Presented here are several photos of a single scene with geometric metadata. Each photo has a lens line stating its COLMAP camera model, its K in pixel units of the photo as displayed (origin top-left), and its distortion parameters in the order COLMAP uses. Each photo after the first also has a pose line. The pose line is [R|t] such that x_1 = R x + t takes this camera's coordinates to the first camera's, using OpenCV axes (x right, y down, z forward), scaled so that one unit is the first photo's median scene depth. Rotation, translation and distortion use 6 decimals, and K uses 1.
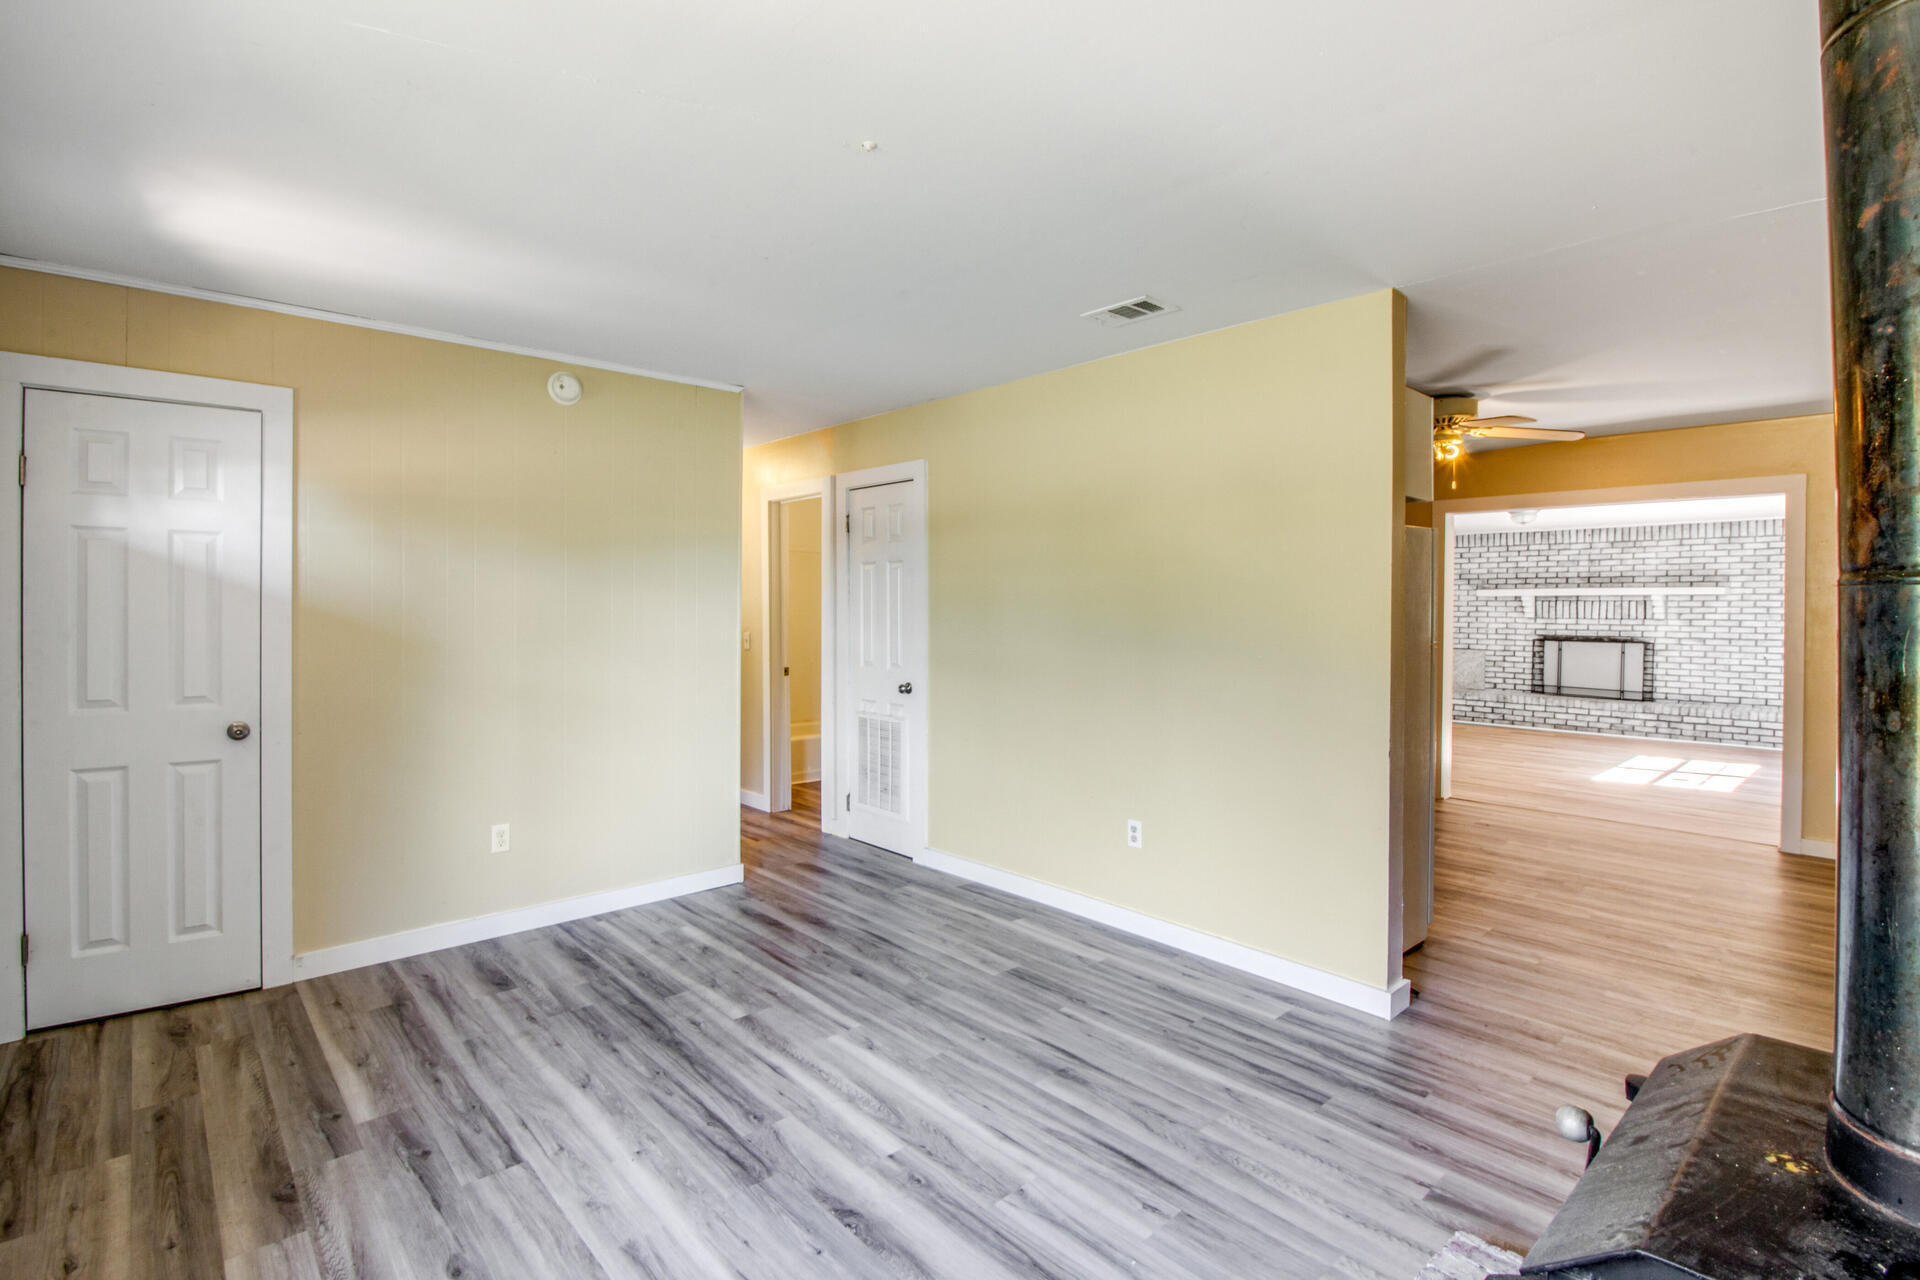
lens RADIAL K [[919.2, 0, 991.4], [0, 919.2, 607.4], [0, 0, 1]] dist [-0.001266, -0.008696]
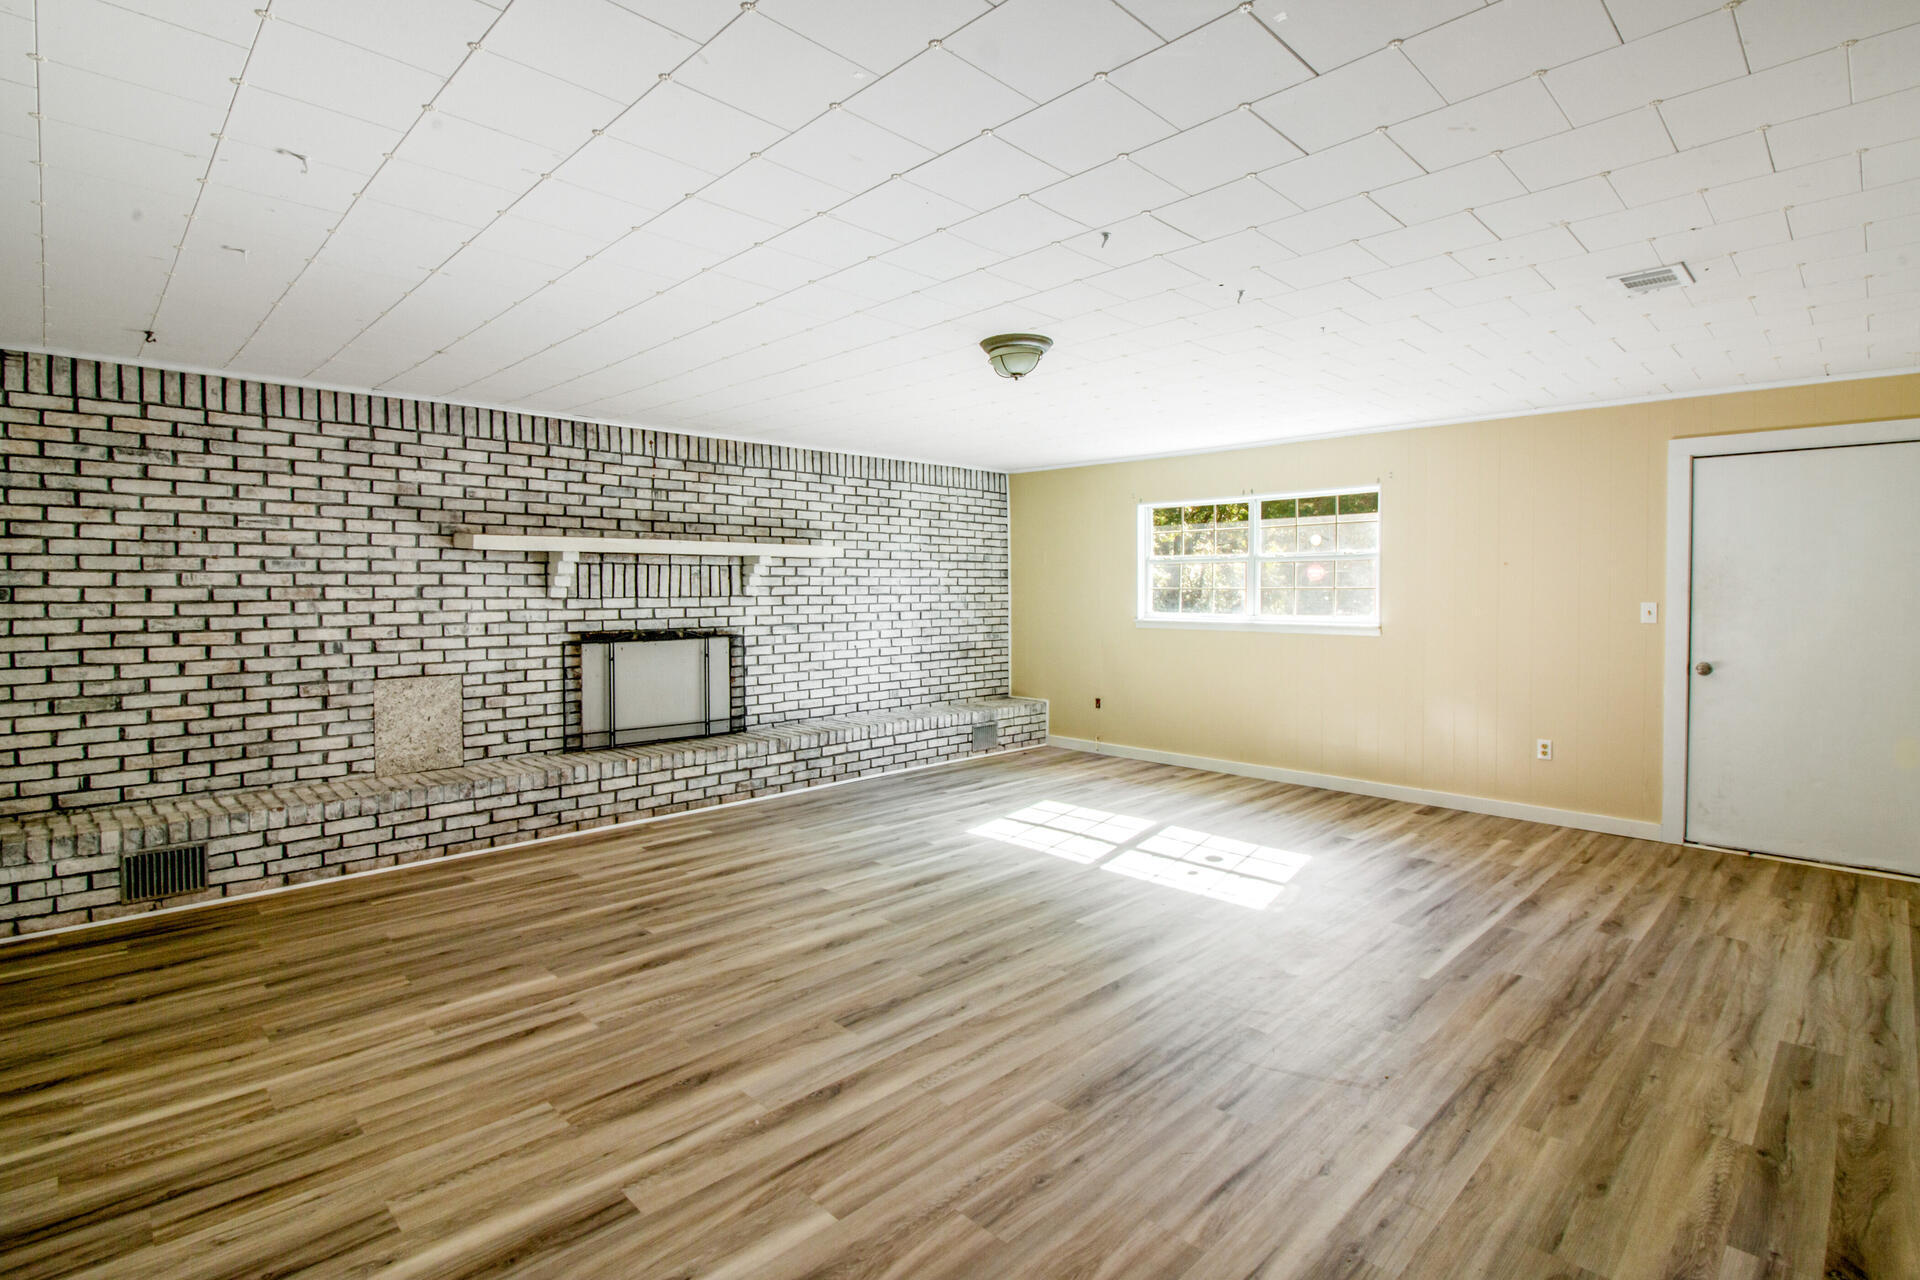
lens RADIAL K [[929.4, 0, 978.1], [0, 929.4, 602.2], [0, 0, 1]] dist [-0.013347, -0.001244]
pose [[-0.032271, -0.016535, 0.999342, 0.103120], [0.008216, 0.999825, 0.016808, 0.007822], [-0.999445, 0.008753, -0.032129, 0.852351]]
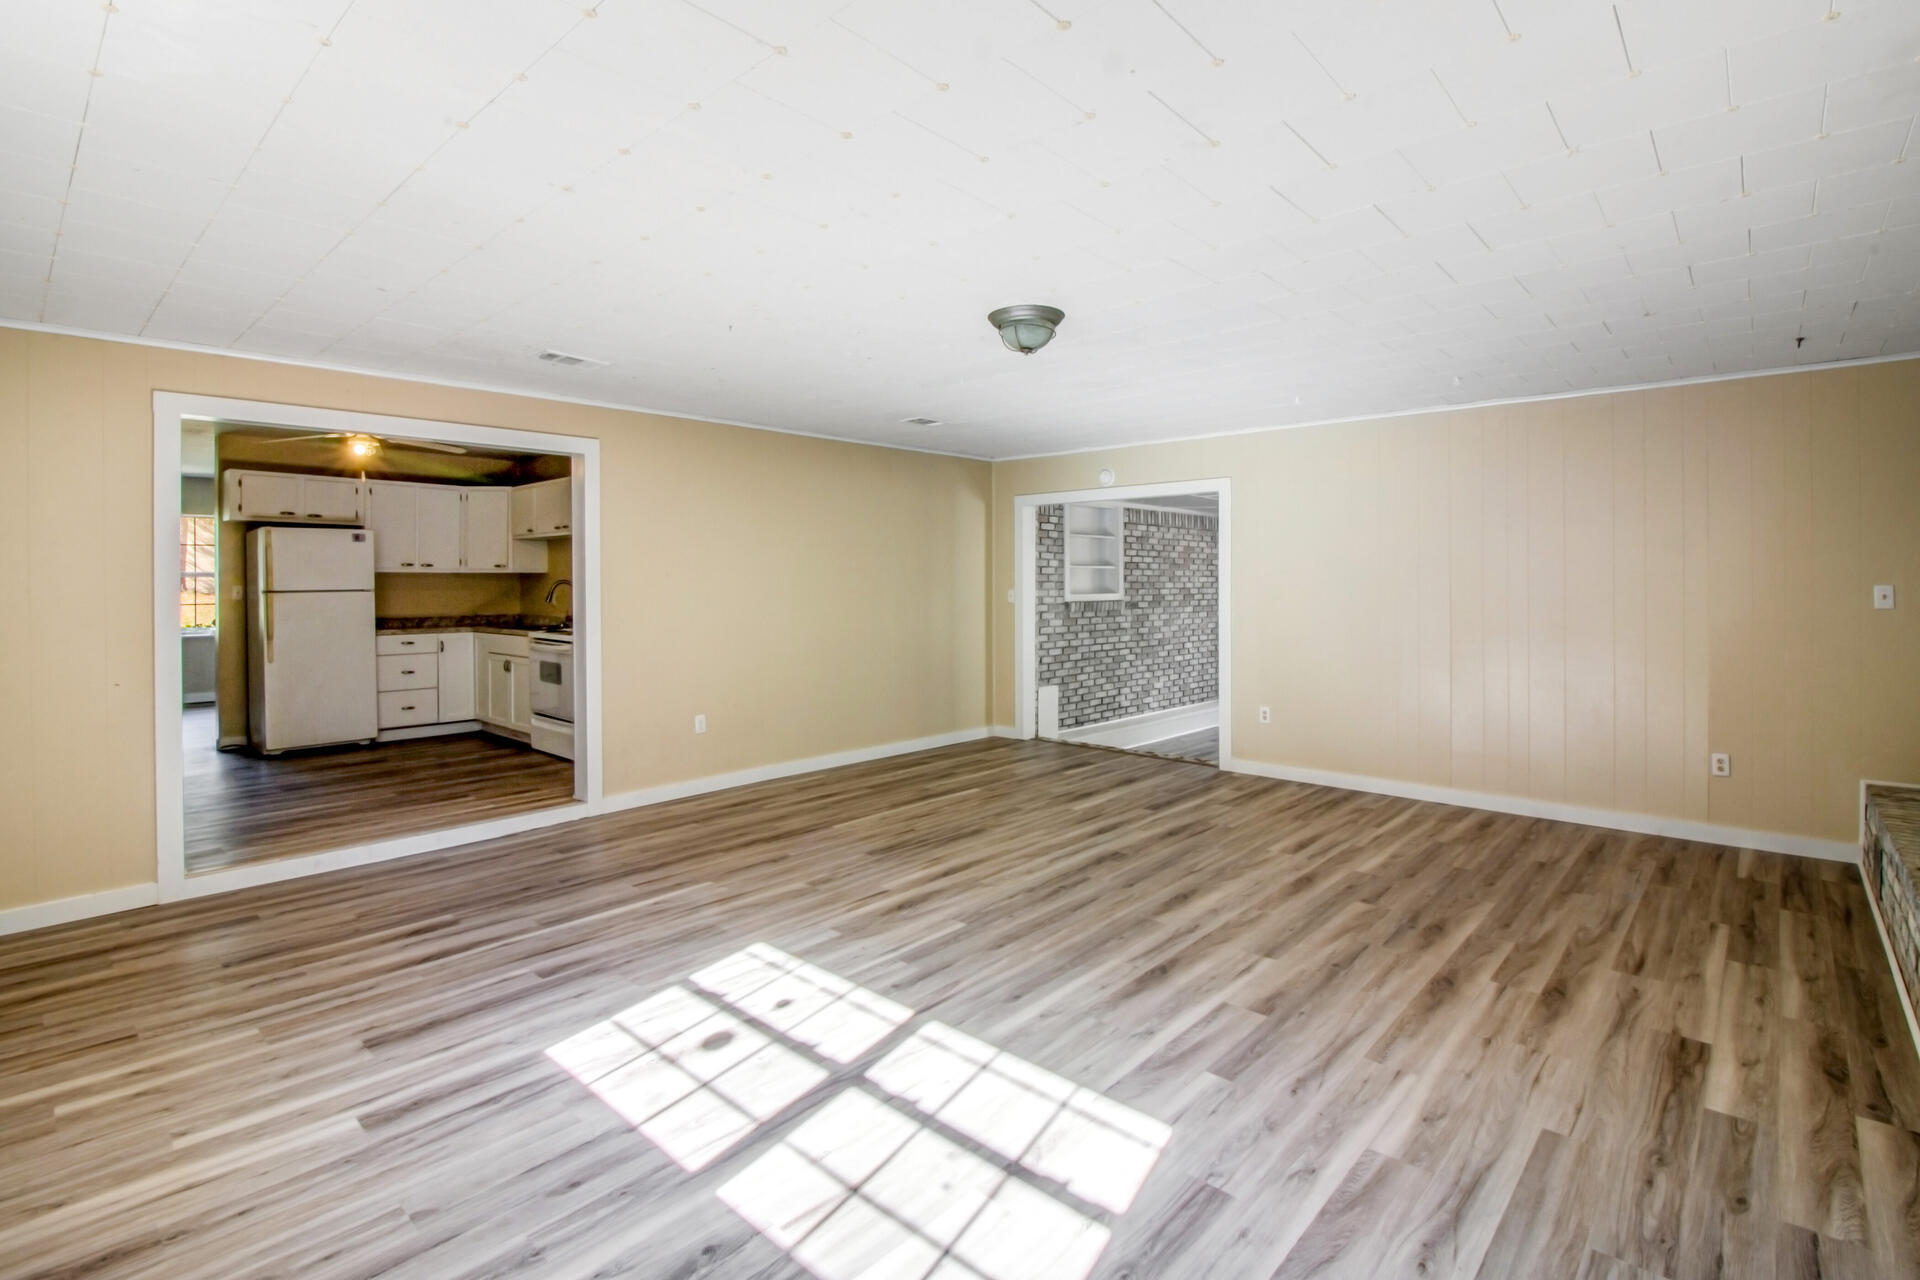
lens RADIAL K [[919.2, 0, 962.6], [0, 919.2, 590.9], [0, 0, 1]] dist [-0.001266, -0.008696]
pose [[0.069562, 0.011646, -0.997510, 0.808307], [-0.002530, 0.999931, 0.011498, 0.006290], [0.997574, 0.001723, 0.069587, 0.777925]]
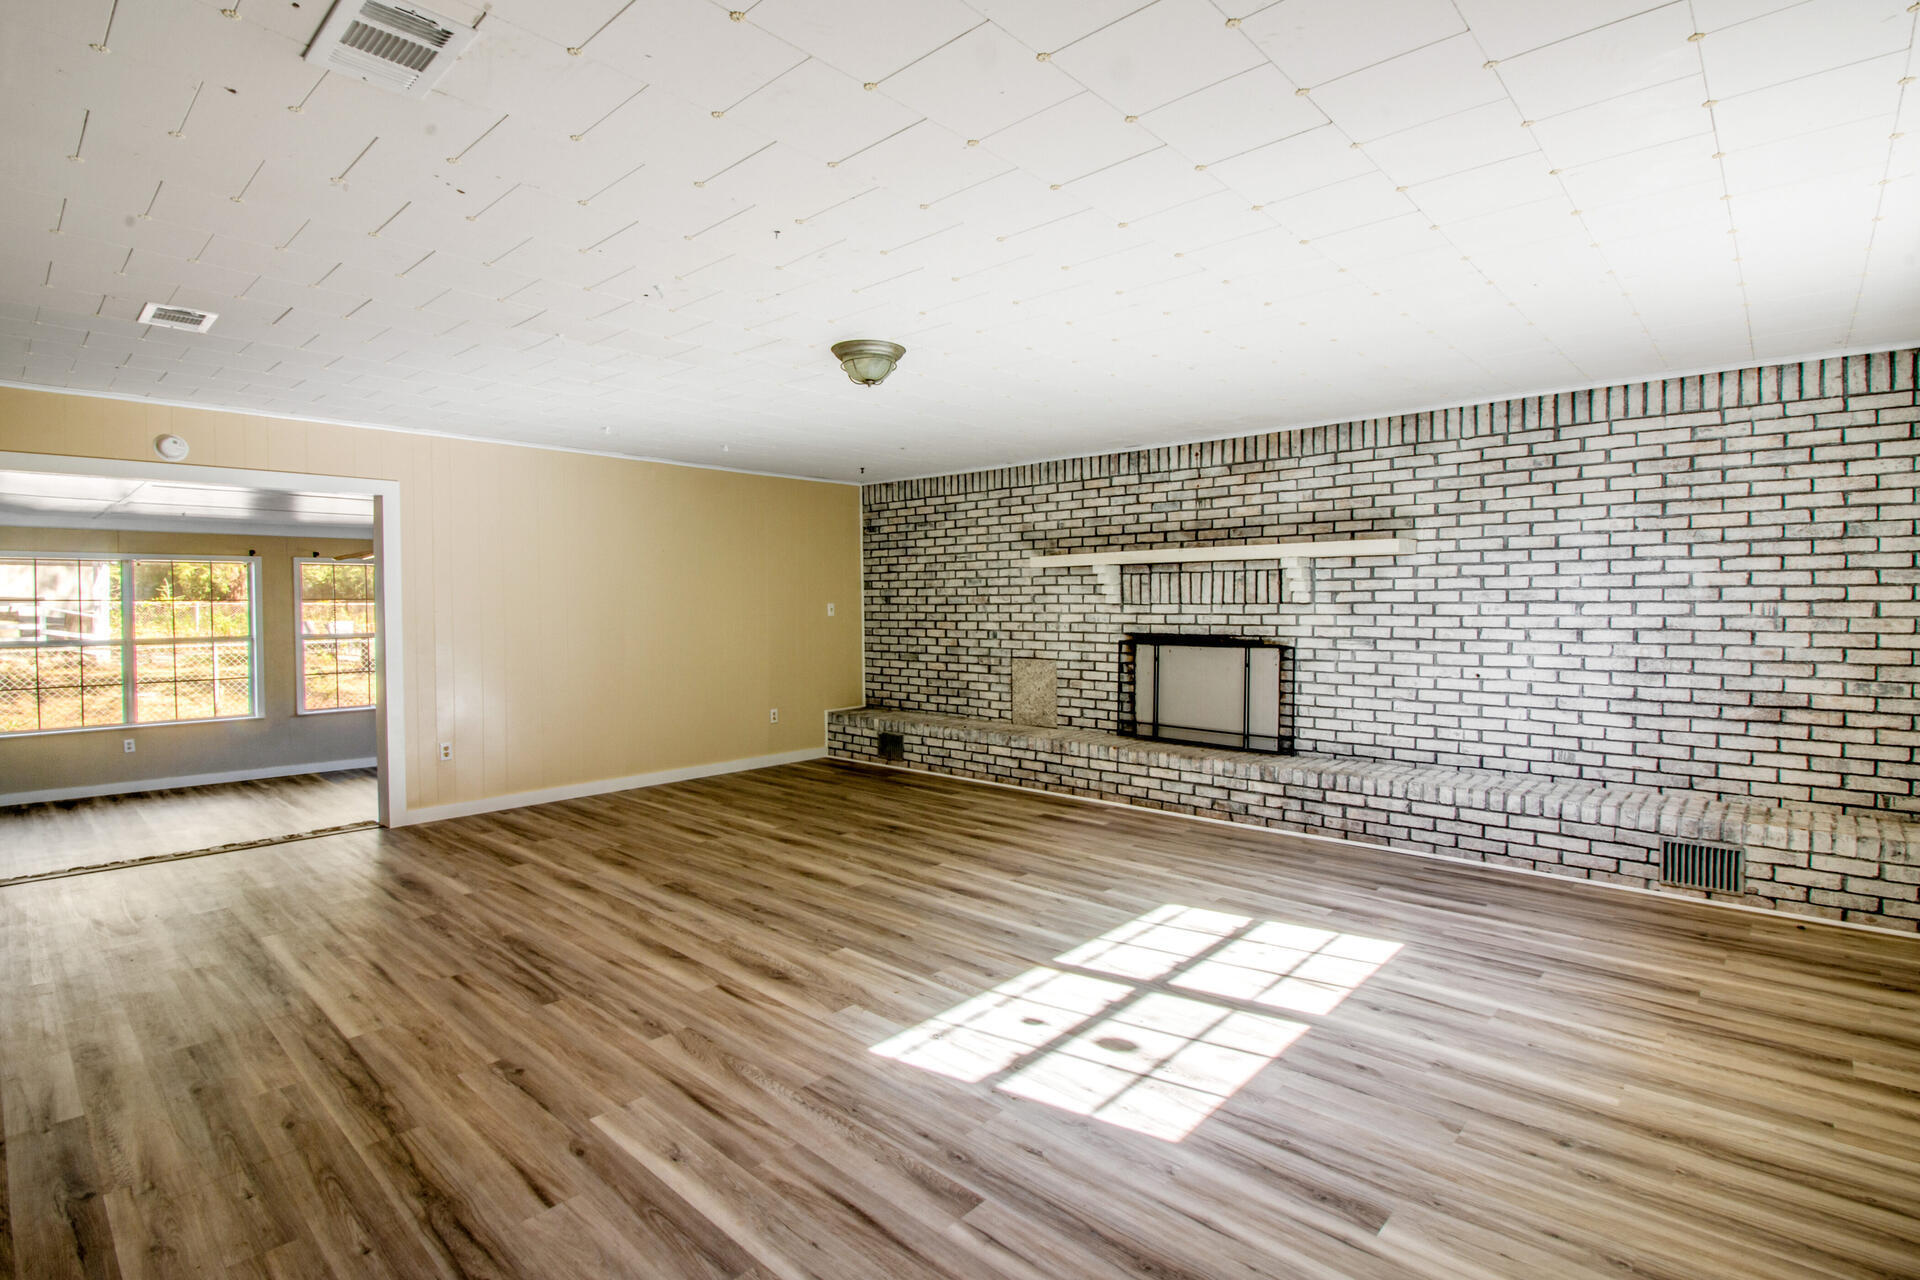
lens RADIAL K [[919.2, 0, 931.1], [0, 919.2, 608.2], [0, 0, 1]] dist [-0.001266, -0.008696]
pose [[0.998646, -0.010723, 0.050906, 0.475169], [0.010463, 0.999931, 0.005380, 0.010609], [-0.050960, -0.004840, 0.998689, 0.463663]]
